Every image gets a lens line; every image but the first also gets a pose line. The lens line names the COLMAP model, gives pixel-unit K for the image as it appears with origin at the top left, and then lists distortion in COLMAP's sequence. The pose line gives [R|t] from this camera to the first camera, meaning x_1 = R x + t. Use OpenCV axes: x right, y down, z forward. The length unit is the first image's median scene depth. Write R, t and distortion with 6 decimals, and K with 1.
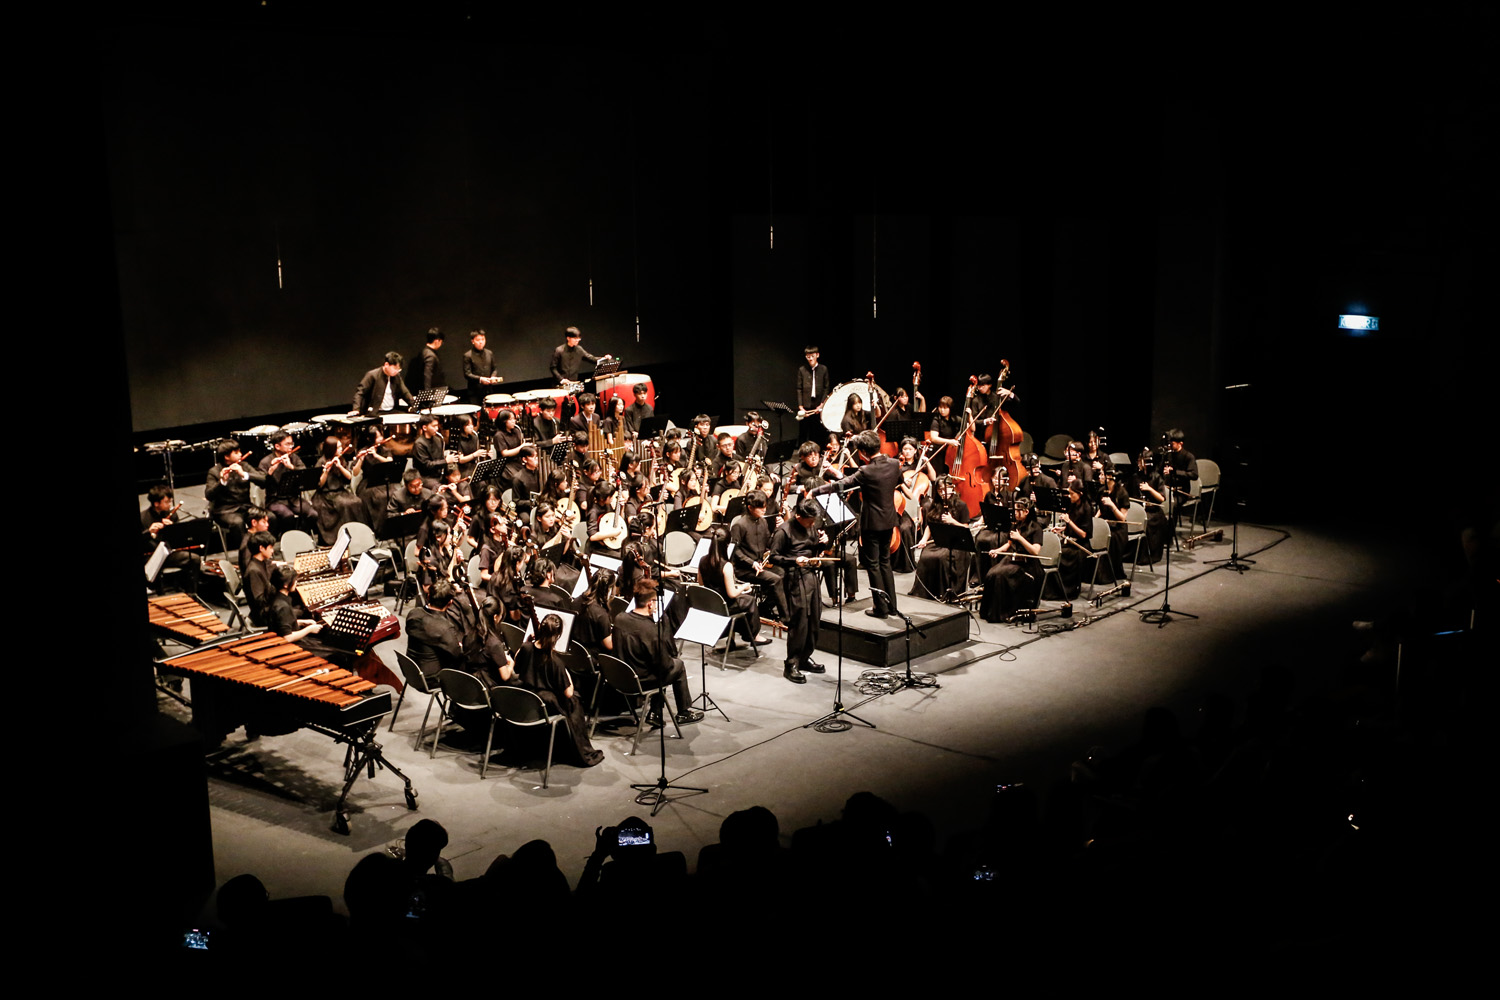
lens RADIAL K [[1751.3, 0, 751.5], [0, 1751.3, 498.1], [0, 0, 1]] dist [0.101746, 0.000000]
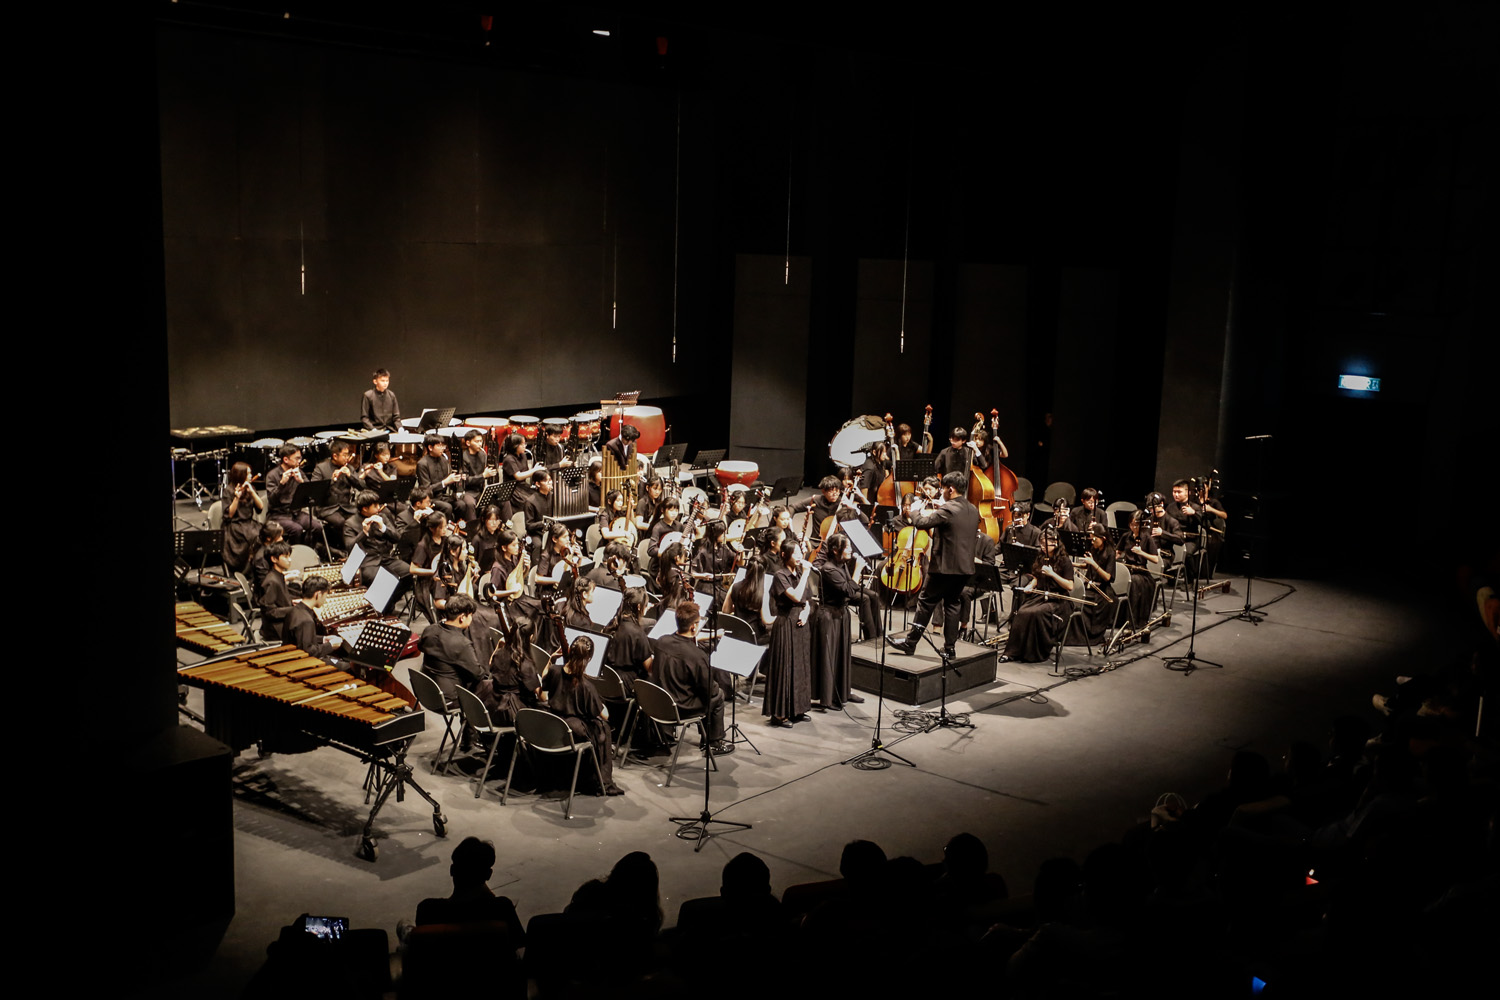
lens RADIAL K [[1665.1, 0, 755.5], [0, 1665.1, 504.0], [0, 0, 1]] dist [0.097799, 0.000000]
pose [[0.998490, 0.038958, 0.038724, -0.053541], [-0.037903, 0.998900, -0.027621, 0.014006], [-0.039757, 0.026111, 0.998868, 0.074966]]
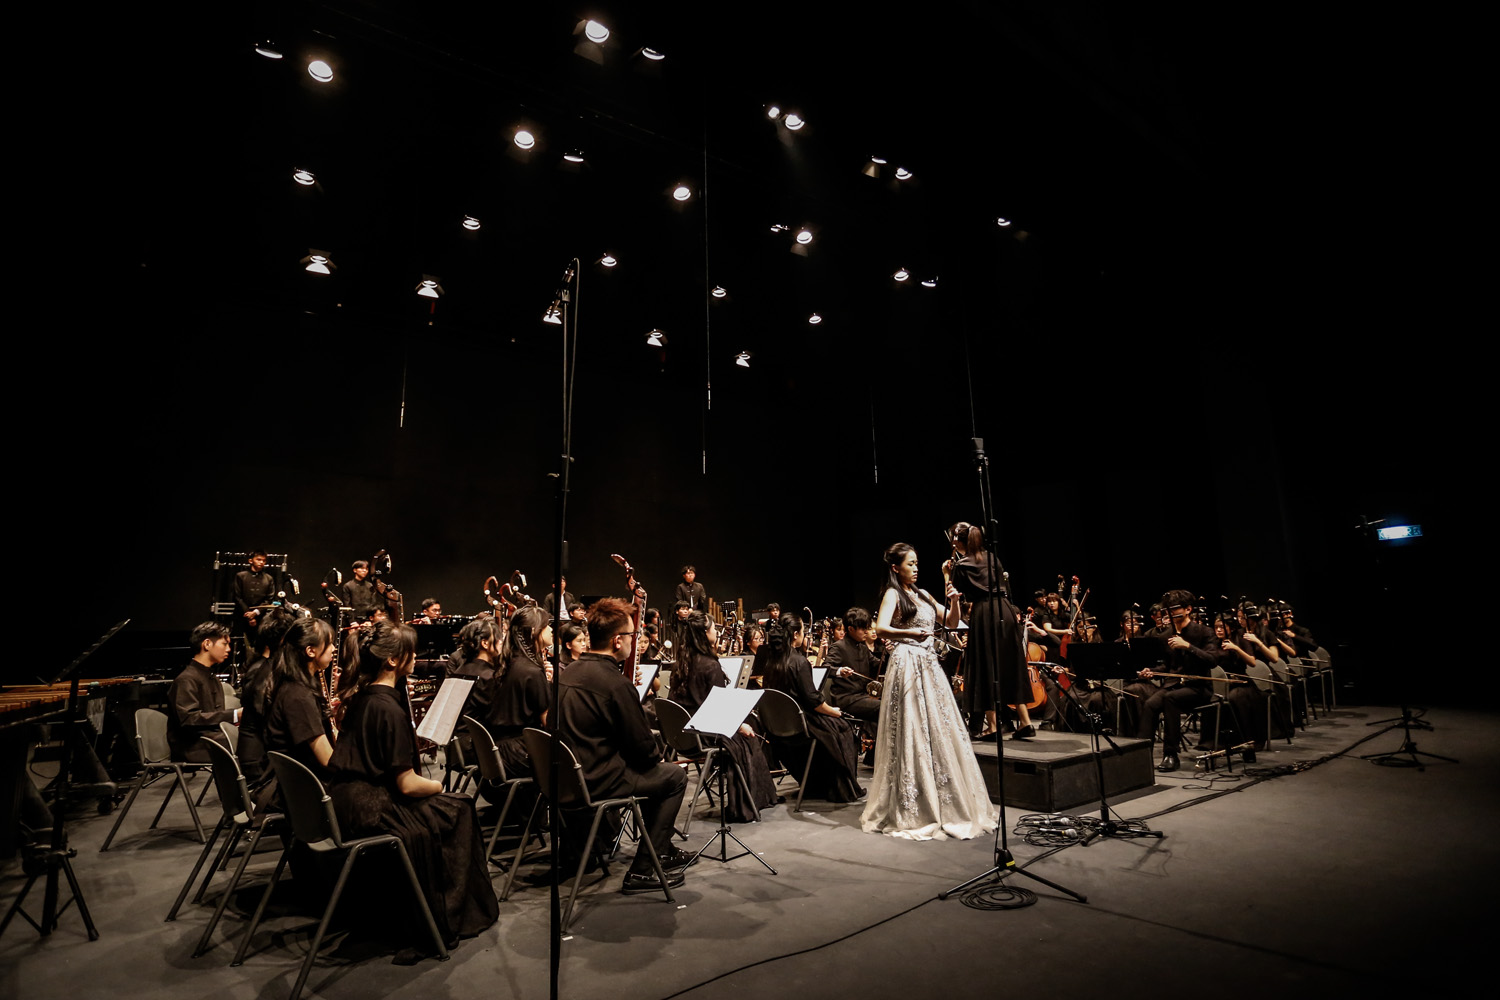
lens RADIAL K [[783.6, 0, 738.2], [0, 783.6, 495.1], [0, 0, 1]] dist [-0.031485, 0.002425]
pose [[0.984501, -0.045044, -0.169493, 0.014243], [-0.020363, 0.930557, -0.365580, 0.096339], [0.174190, 0.363366, 0.915218, 0.677002]]
